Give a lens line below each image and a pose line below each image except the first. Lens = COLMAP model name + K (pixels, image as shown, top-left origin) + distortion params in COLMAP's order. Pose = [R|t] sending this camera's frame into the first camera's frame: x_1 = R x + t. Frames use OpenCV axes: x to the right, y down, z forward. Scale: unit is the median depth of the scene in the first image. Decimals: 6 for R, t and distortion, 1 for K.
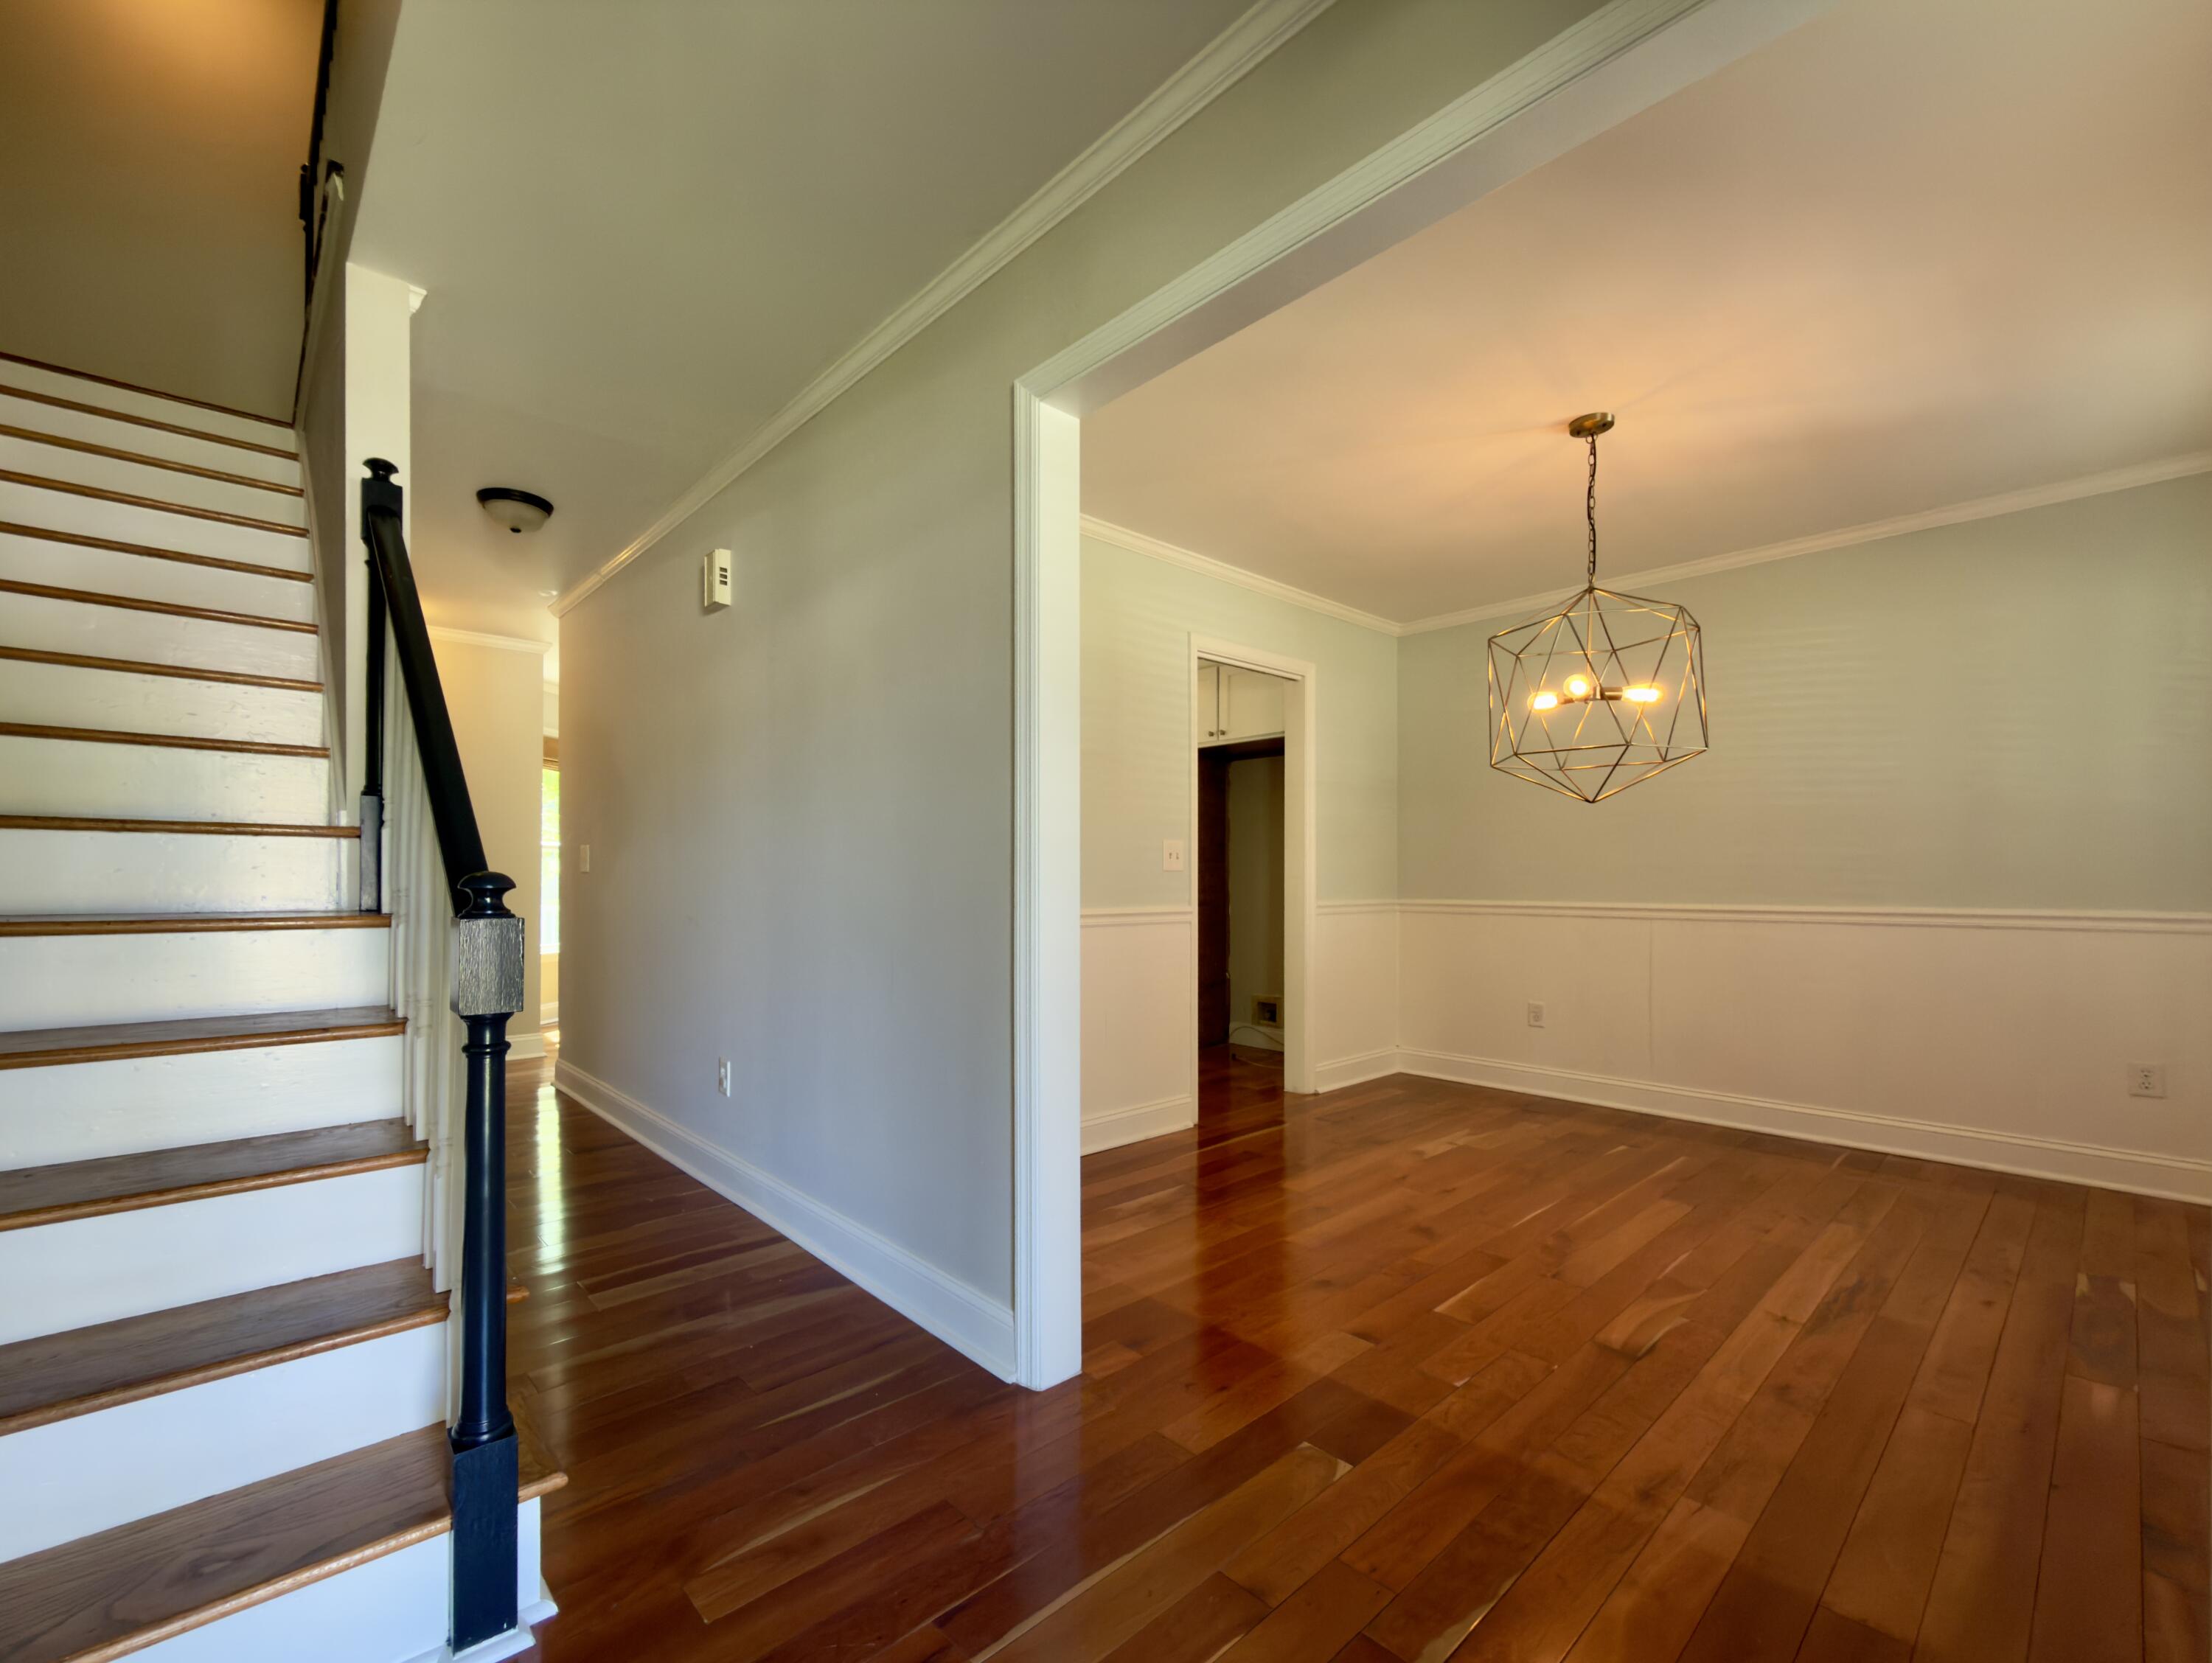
lens RADIAL K [[889.3, 0, 1102.3], [0, 889.3, 849.2], [0, 0, 1]] dist [0.000205, 0.000051]
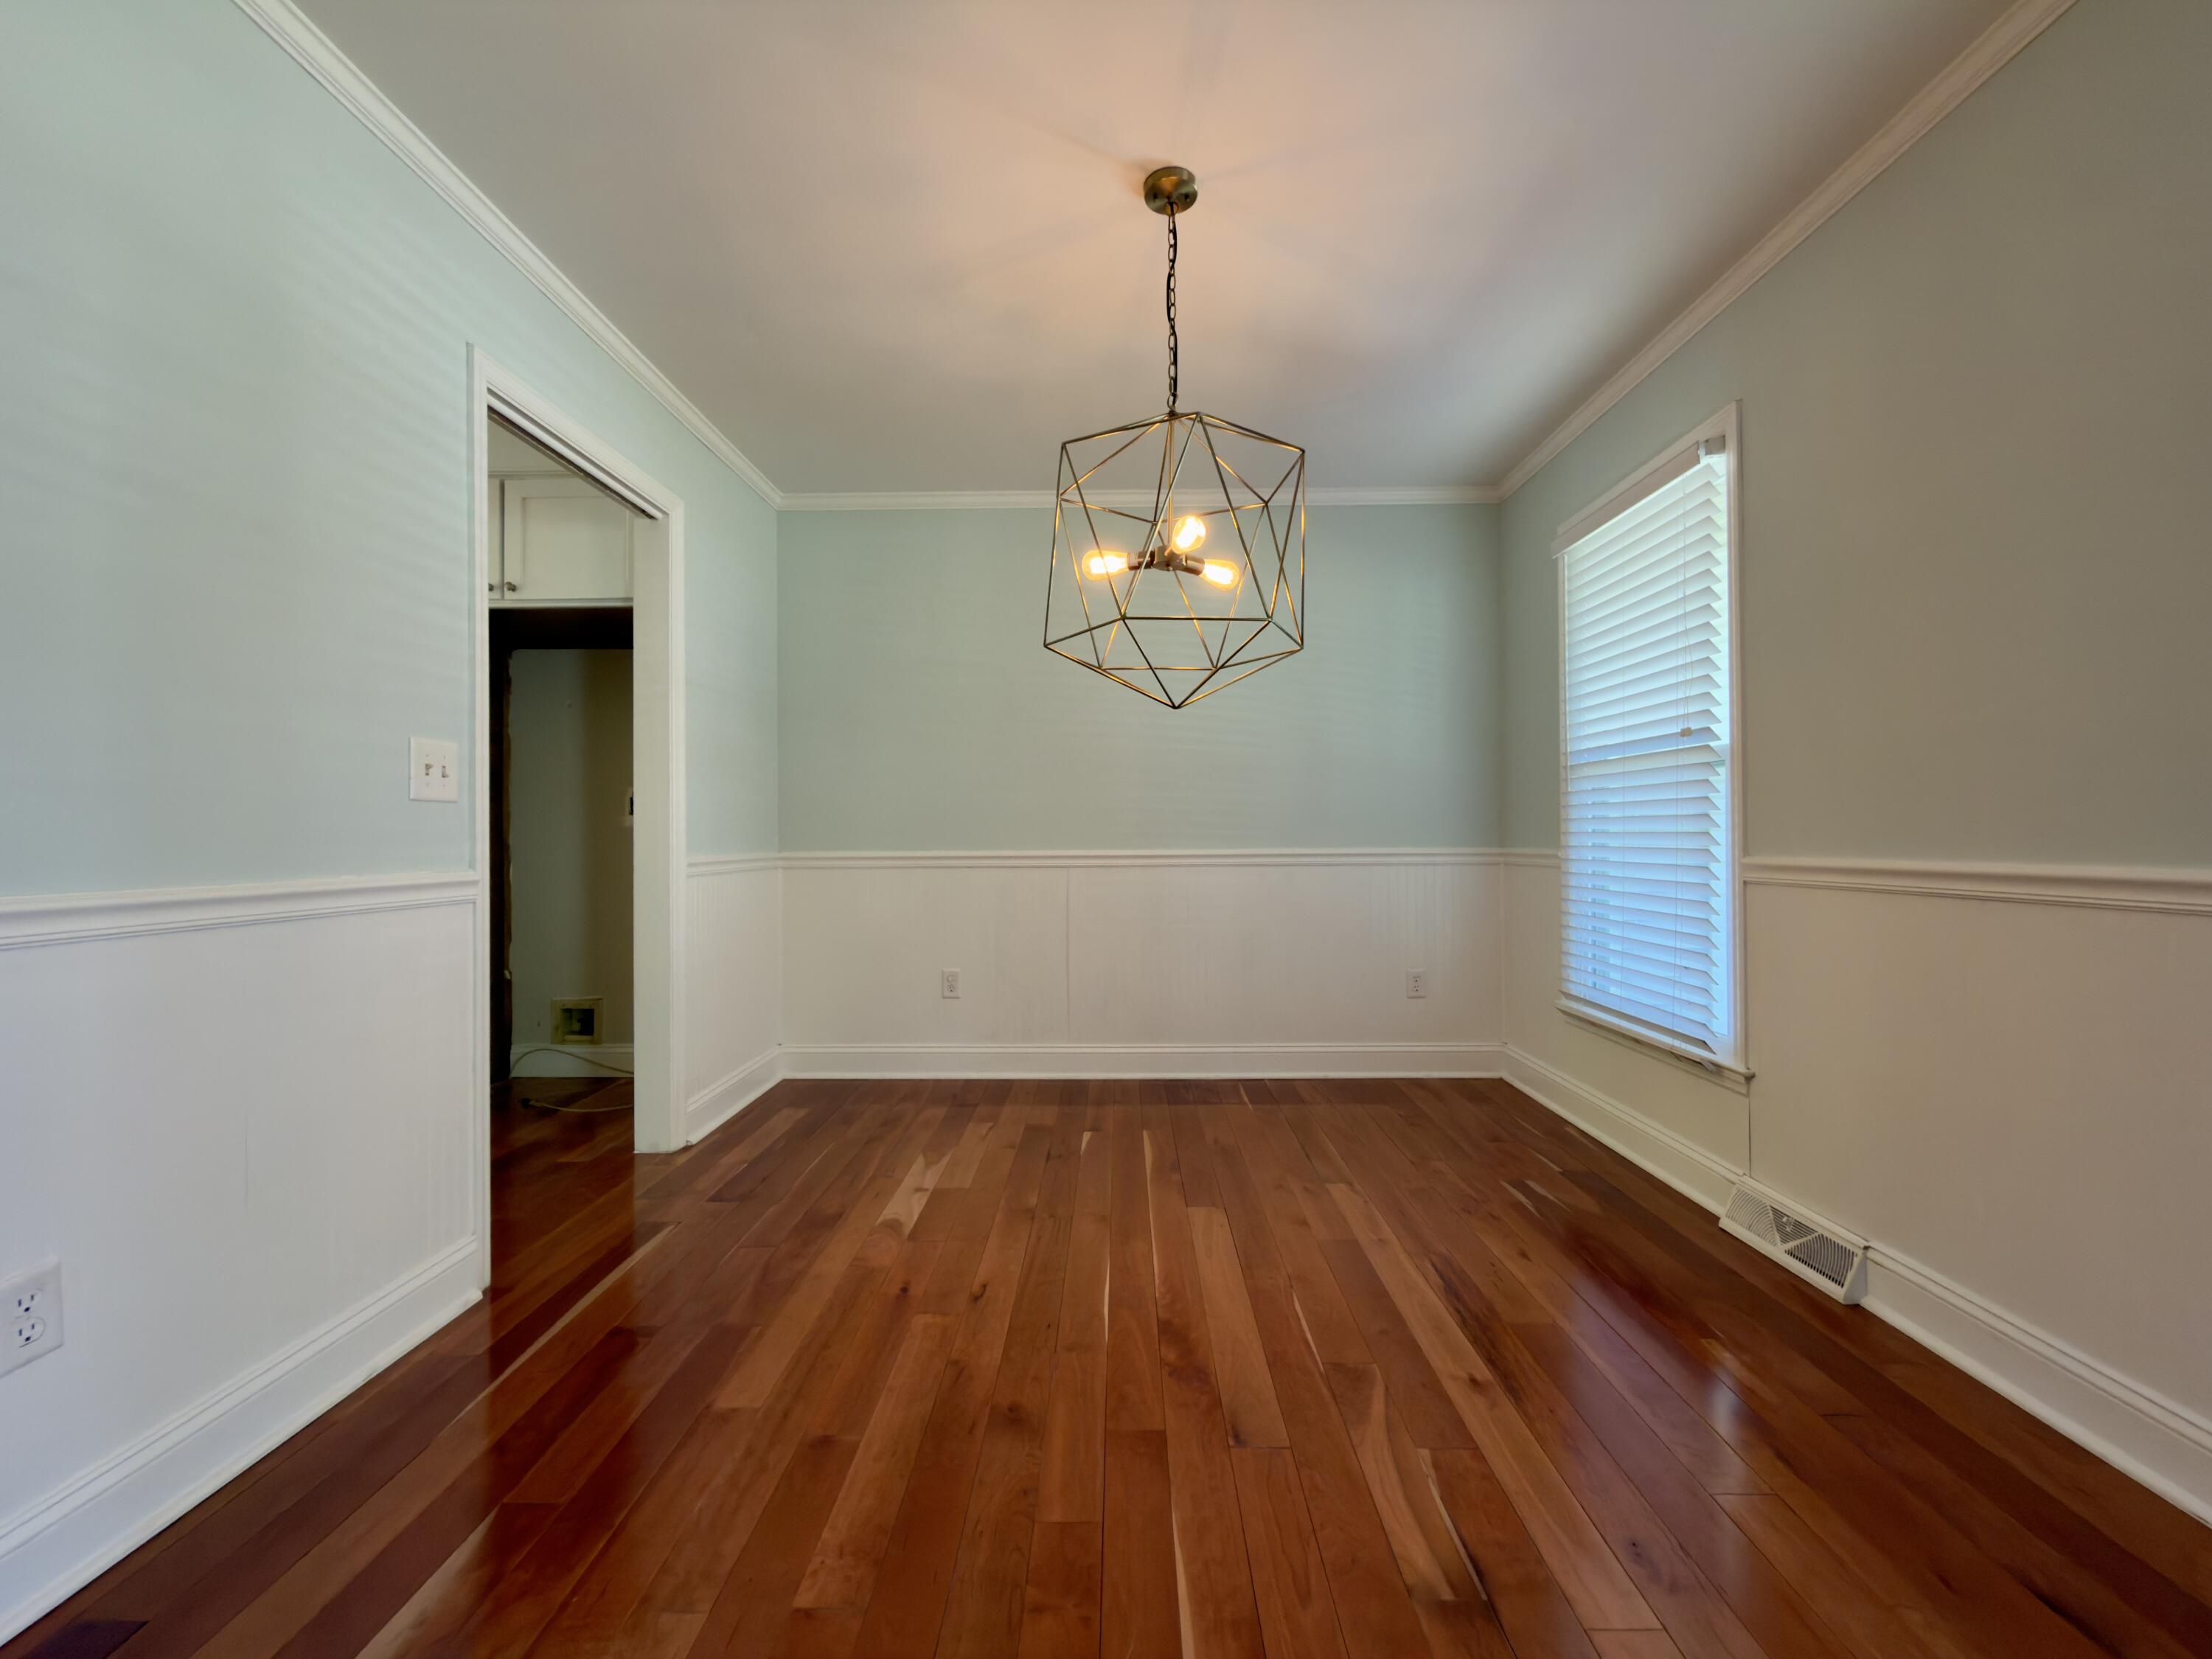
lens RADIAL K [[887.0, 0, 1106.4], [0, 887.0, 824.1], [0, 0, 1]] dist [0.000139, -0.000521]
pose [[0.716213, 0.002132, 0.697879, 0.002642], [-0.017878, 0.999723, 0.015293, 0.022775], [-0.697653, -0.023430, 0.716052, 0.372112]]
